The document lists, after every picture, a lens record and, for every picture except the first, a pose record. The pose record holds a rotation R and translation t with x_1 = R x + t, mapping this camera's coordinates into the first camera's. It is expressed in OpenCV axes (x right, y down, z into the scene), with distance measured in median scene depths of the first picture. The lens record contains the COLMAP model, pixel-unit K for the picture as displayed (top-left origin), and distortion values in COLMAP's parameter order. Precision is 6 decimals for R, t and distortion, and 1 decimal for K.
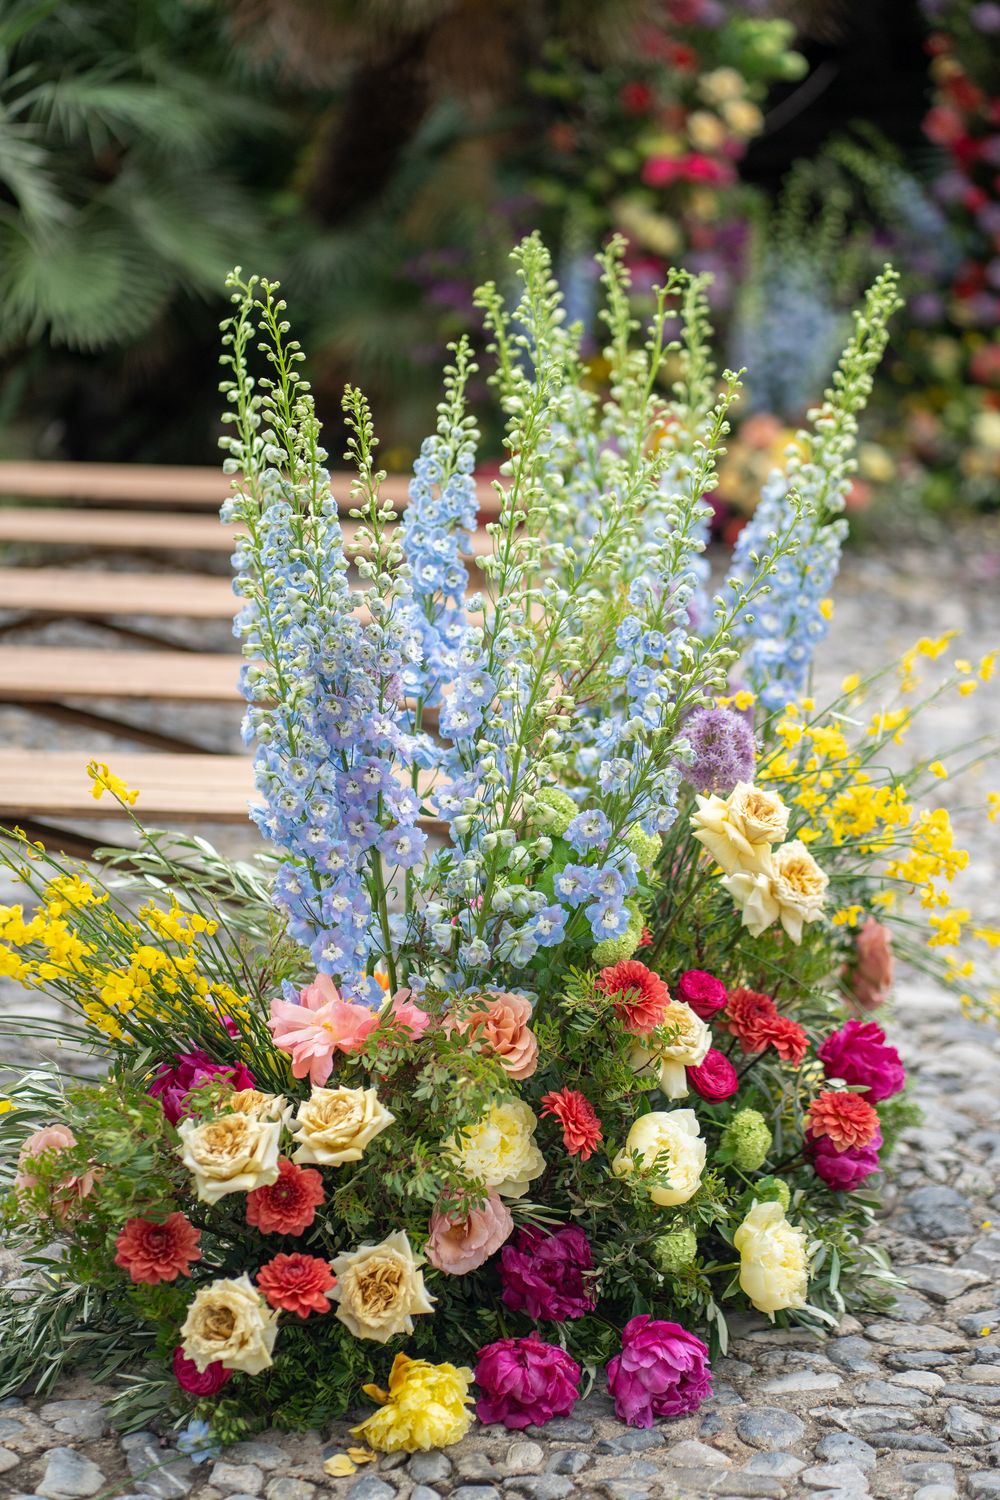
lens RADIAL K [[3599.0, 0, 500.0], [0, 3599.0, 750.0], [0, 0, 1]] dist [0.293065, -4.444747]
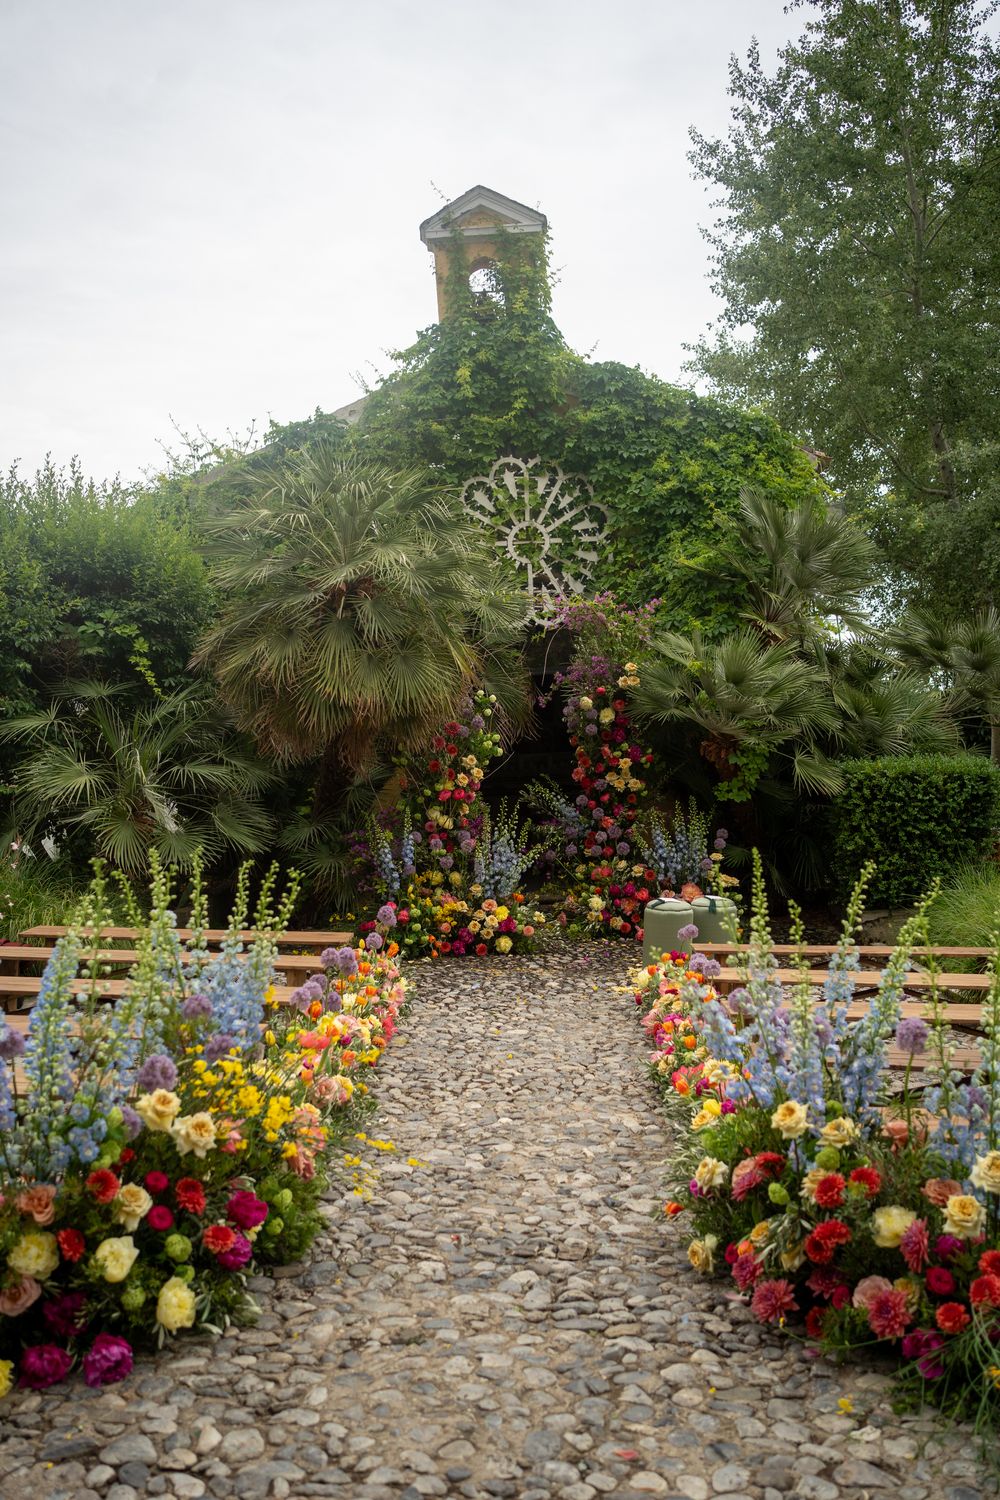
lens RADIAL K [[1526.6, 0, 500.0], [0, 1526.6, 750.0], [0, 0, 1]] dist [-0.030502, 0.172403]
pose [[0.999464, -0.016013, -0.028563, 0.306194], [0.010668, 0.983919, -0.178298, -0.027415], [0.030959, 0.177897, 0.983562, 0.006571]]
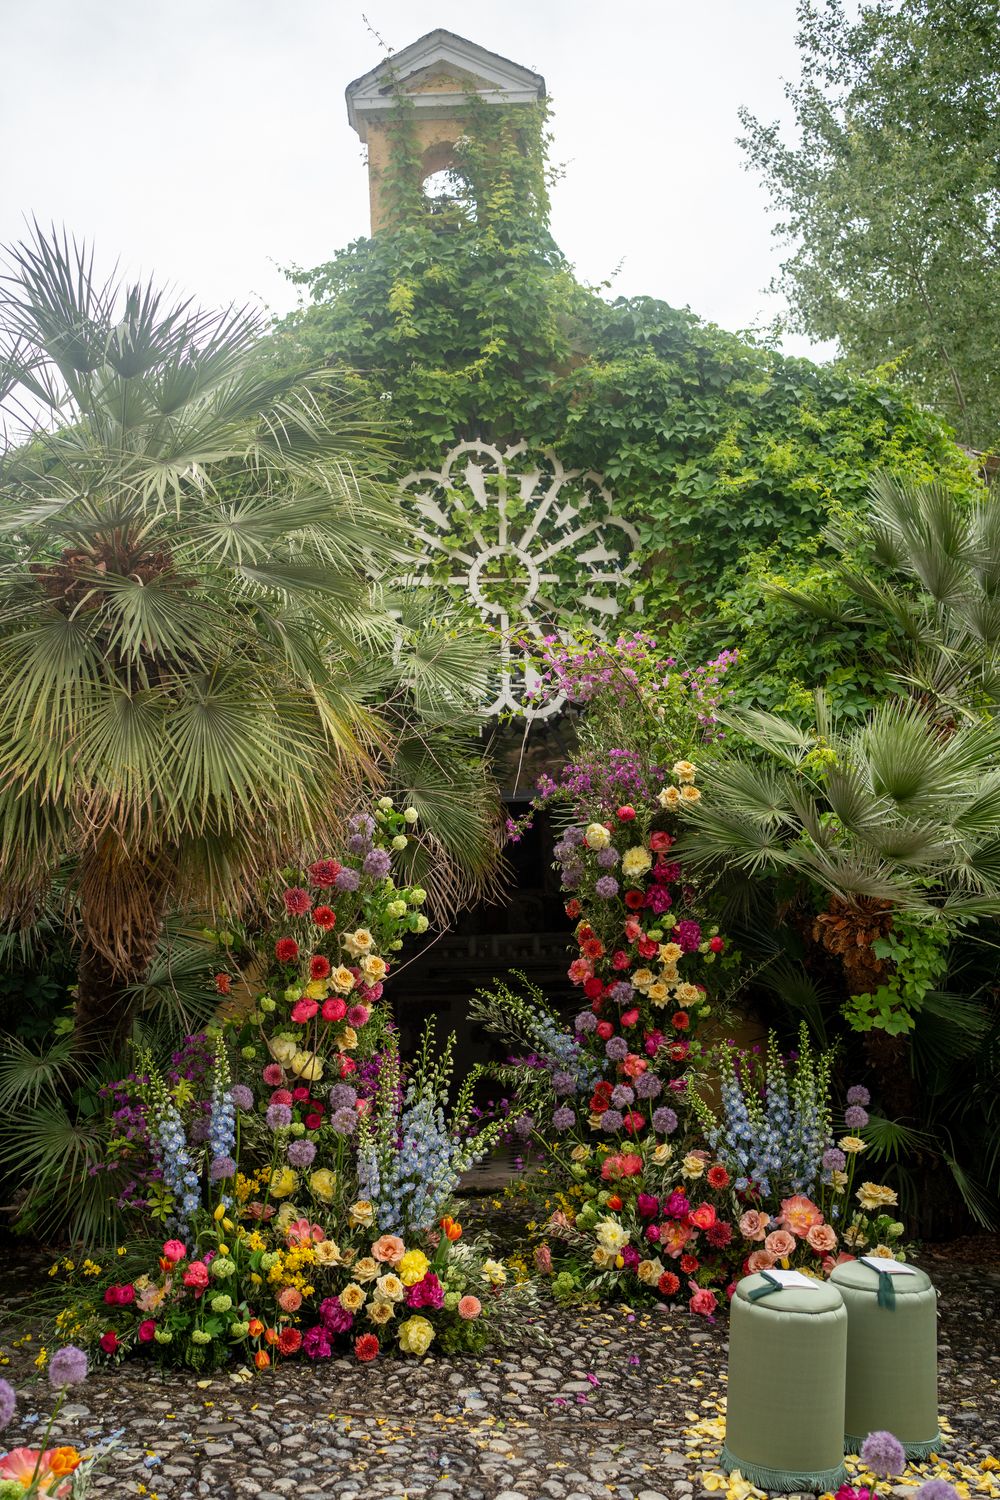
lens RADIAL K [[1526.6, 0, 500.0], [0, 1526.6, 750.0], [0, 0, 1]] dist [-0.030502, 0.172403]
pose [[0.999631, 0.005781, -0.026526, 0.331641], [-0.013353, 0.955415, -0.294964, -0.269179], [0.023638, 0.295209, 0.955140, 1.410962]]
